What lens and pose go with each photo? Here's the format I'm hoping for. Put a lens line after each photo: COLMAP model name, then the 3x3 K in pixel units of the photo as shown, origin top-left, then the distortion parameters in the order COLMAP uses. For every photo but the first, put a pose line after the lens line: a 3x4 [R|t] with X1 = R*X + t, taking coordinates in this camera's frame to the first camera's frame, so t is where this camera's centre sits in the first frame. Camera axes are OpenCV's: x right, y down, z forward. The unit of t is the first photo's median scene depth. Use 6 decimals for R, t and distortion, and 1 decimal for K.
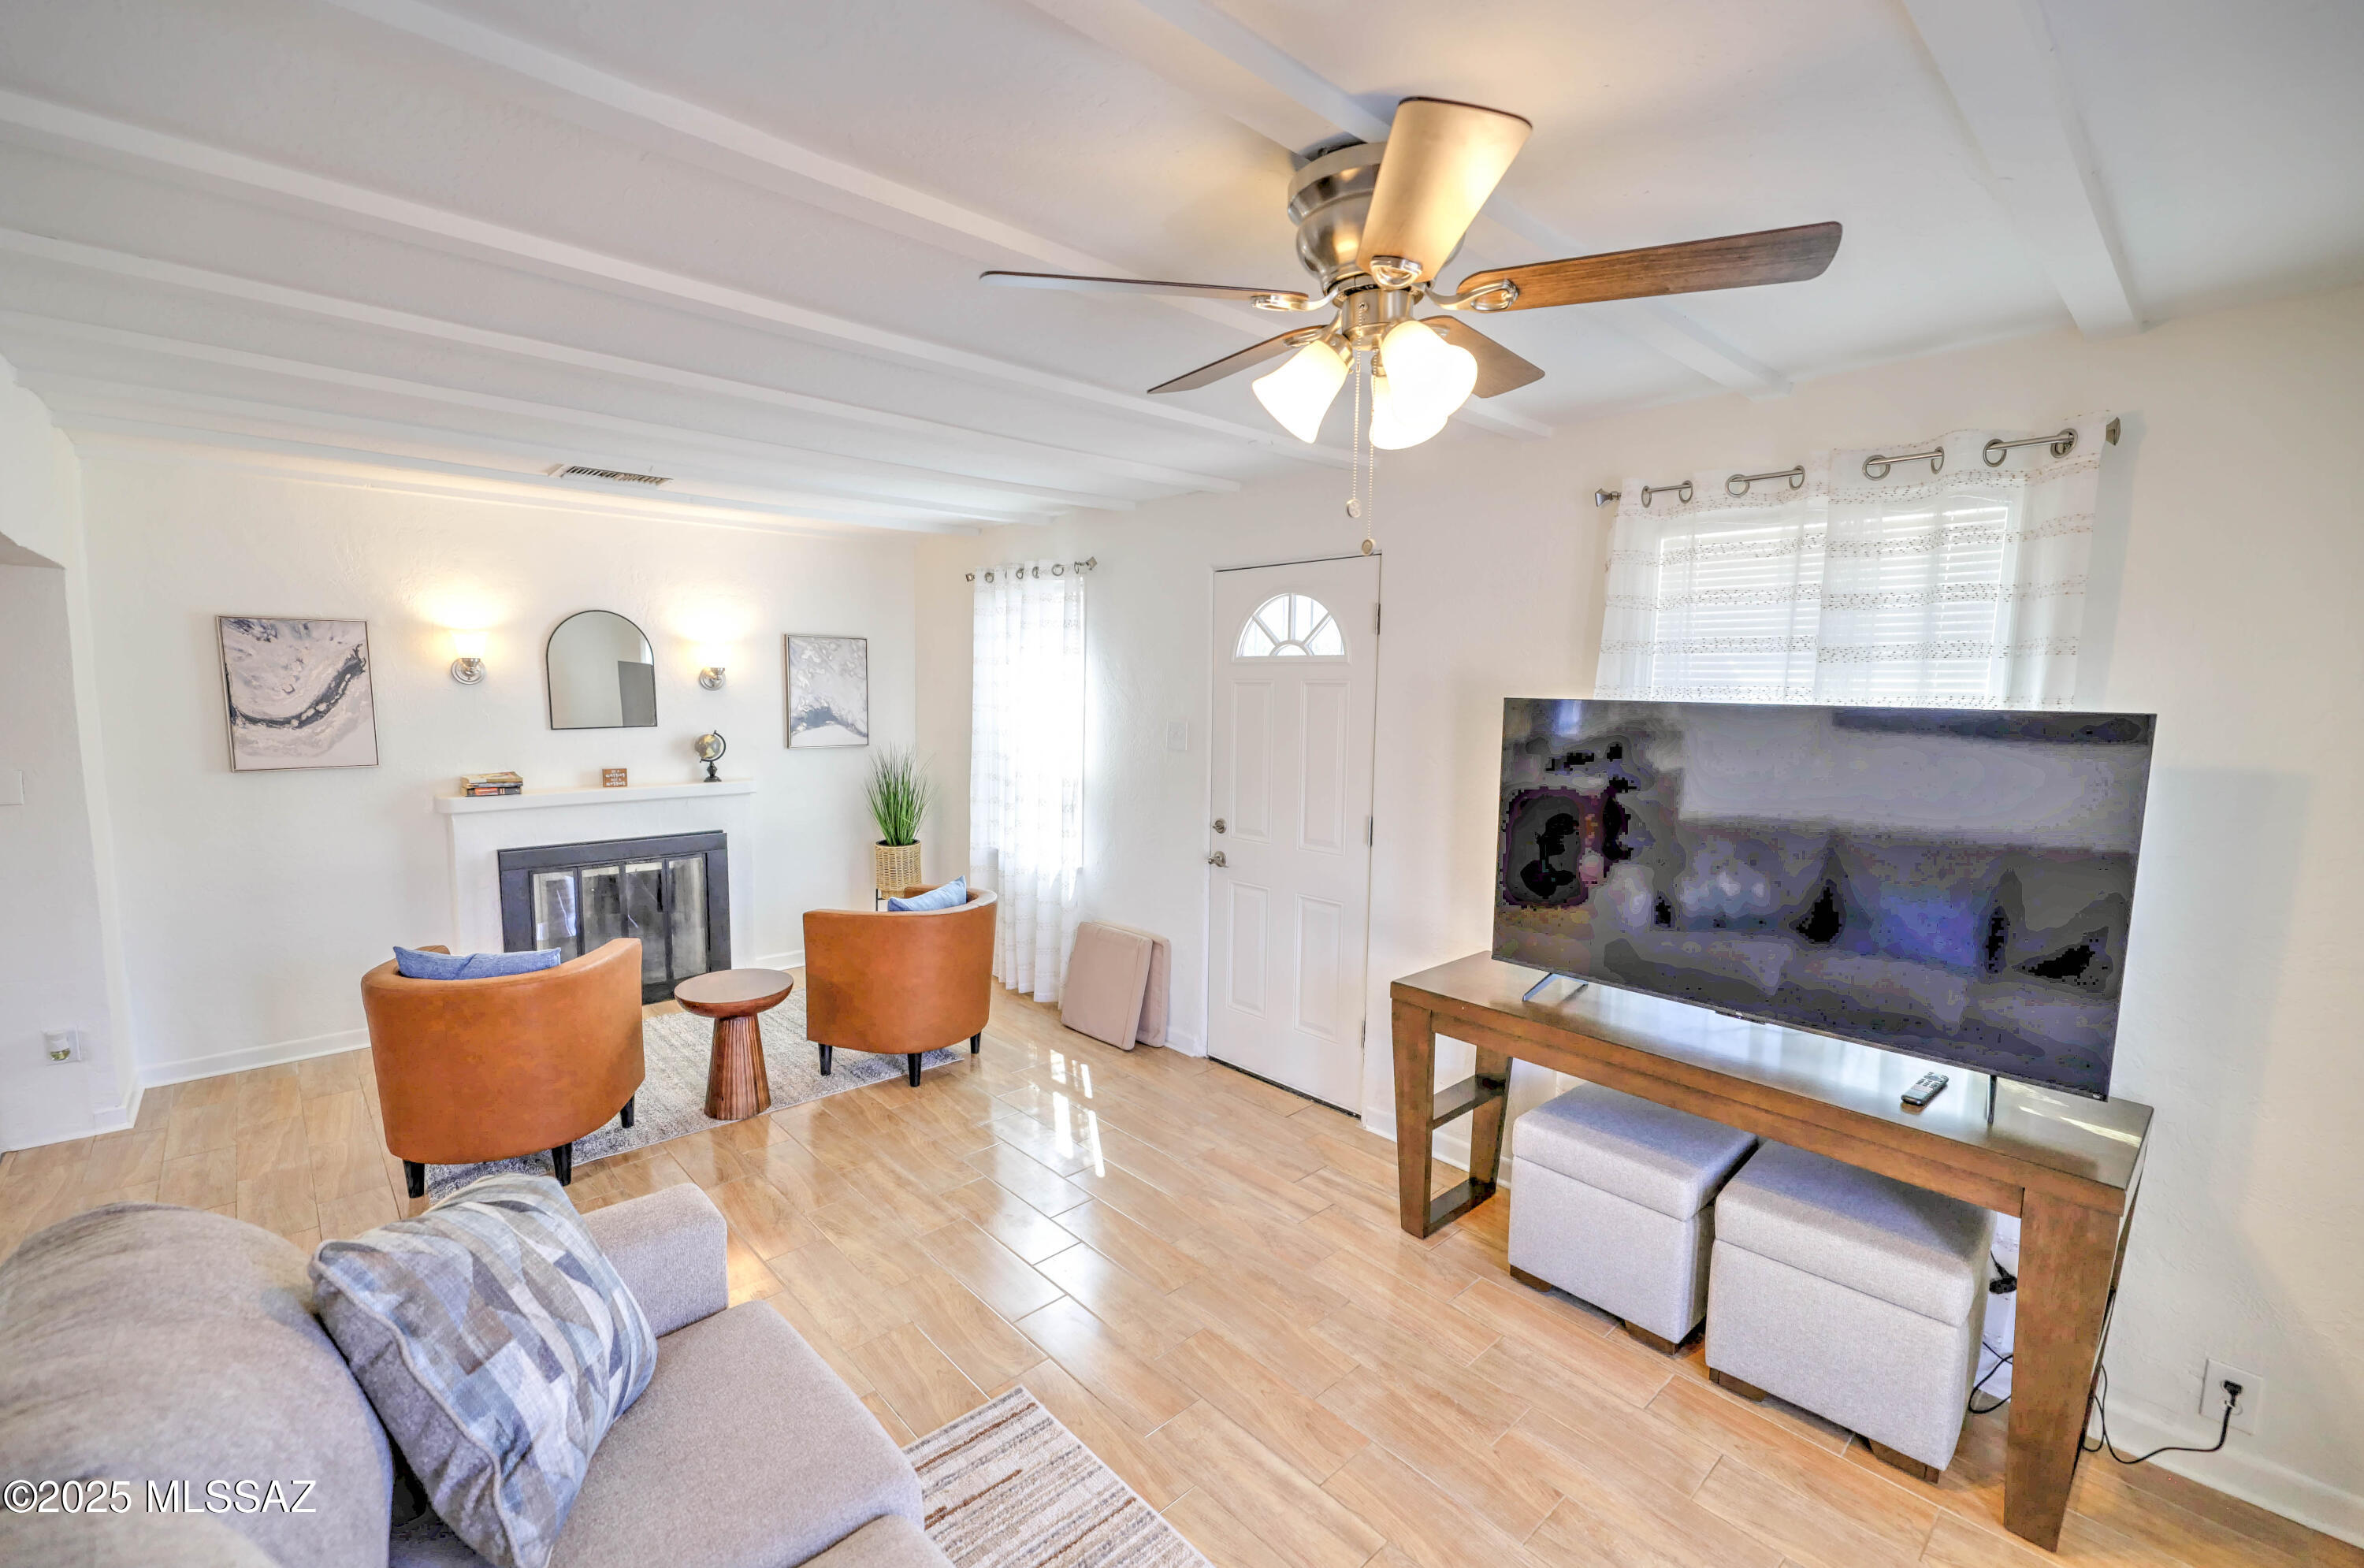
lens RADIAL K [[992.8, 0, 1162.3], [0, 992.8, 786.0], [0, 0, 1]] dist [-0.000281, -0.000328]
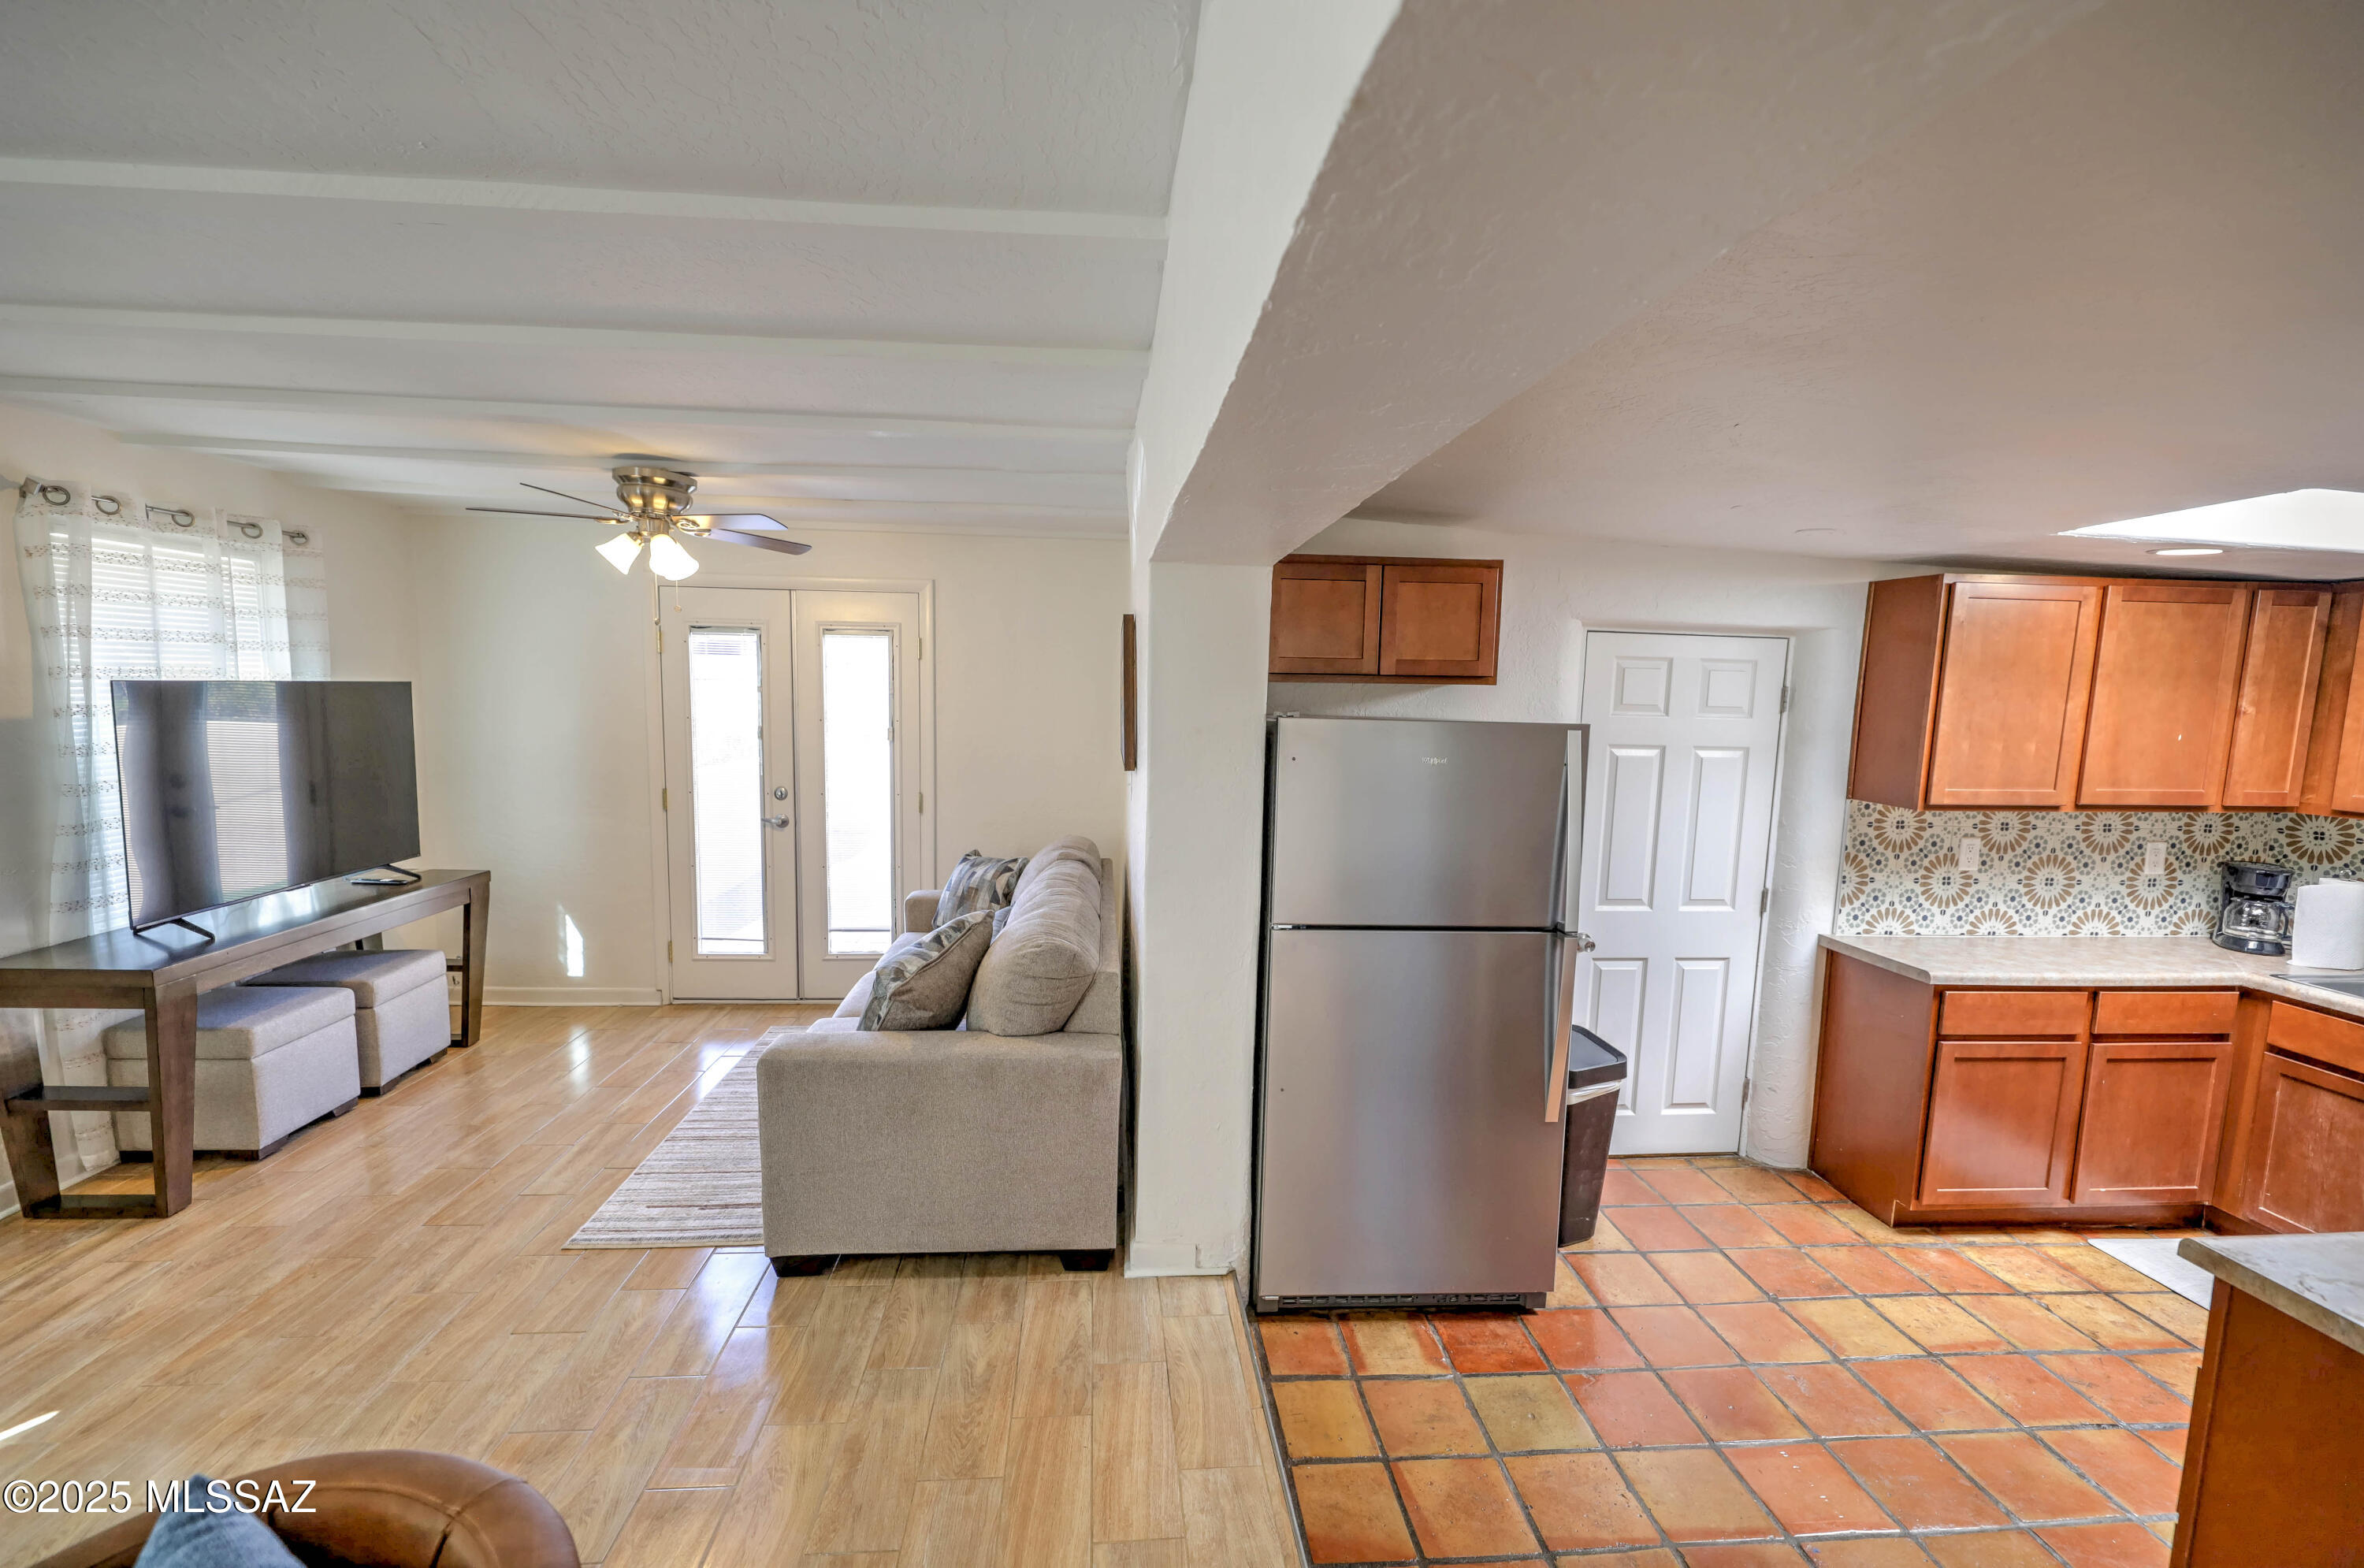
lens RADIAL K [[992.8, 0, 1172.3], [0, 992.8, 792.4], [0, 0, 1]] dist [-0.000281, -0.000328]
pose [[-0.786743, -0.096745, 0.609652, -0.839418], [0.034326, 0.979257, 0.199693, -0.101696], [-0.616326, 0.178034, -0.767103, 0.799654]]
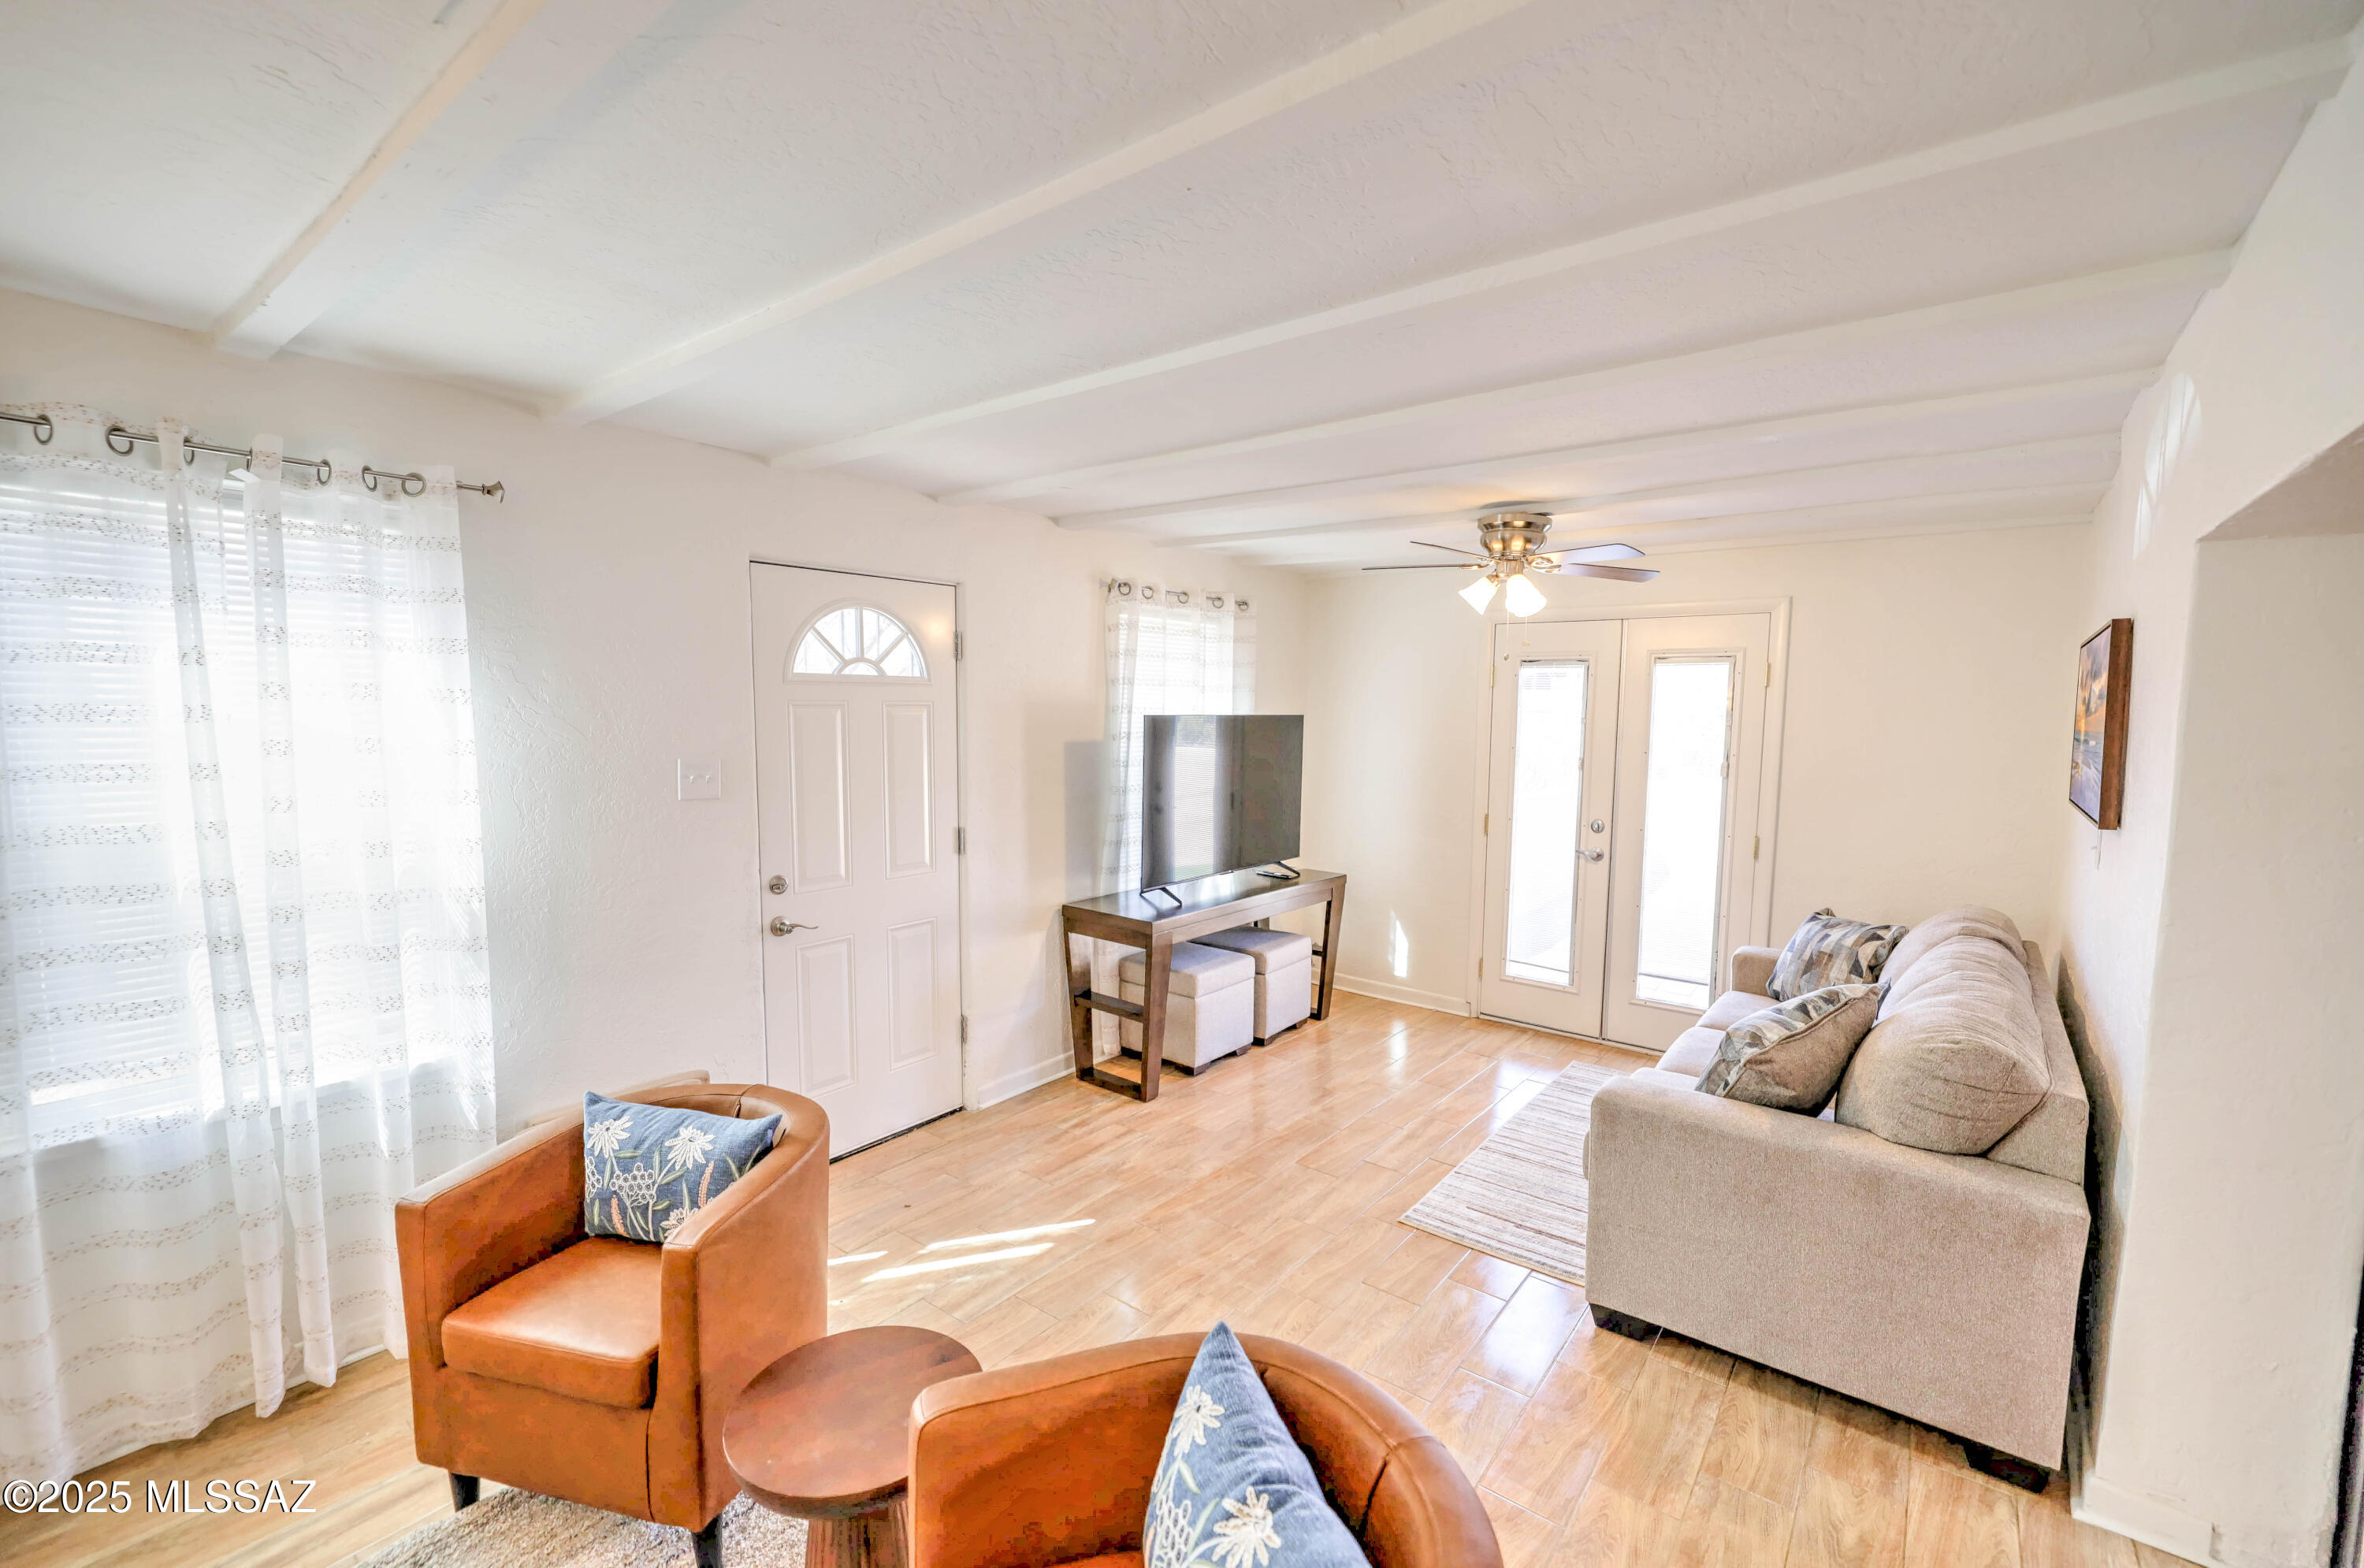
lens RADIAL K [[992.8, 0, 1185.8], [0, 992.8, 796.0], [0, 0, 1]] dist [-0.000281, -0.000328]
pose [[-0.169036, -0.105618, 0.979935, -0.806106], [0.091119, 0.988309, 0.122238, -0.102563], [-0.981389, 0.109954, -0.157436, 0.836316]]
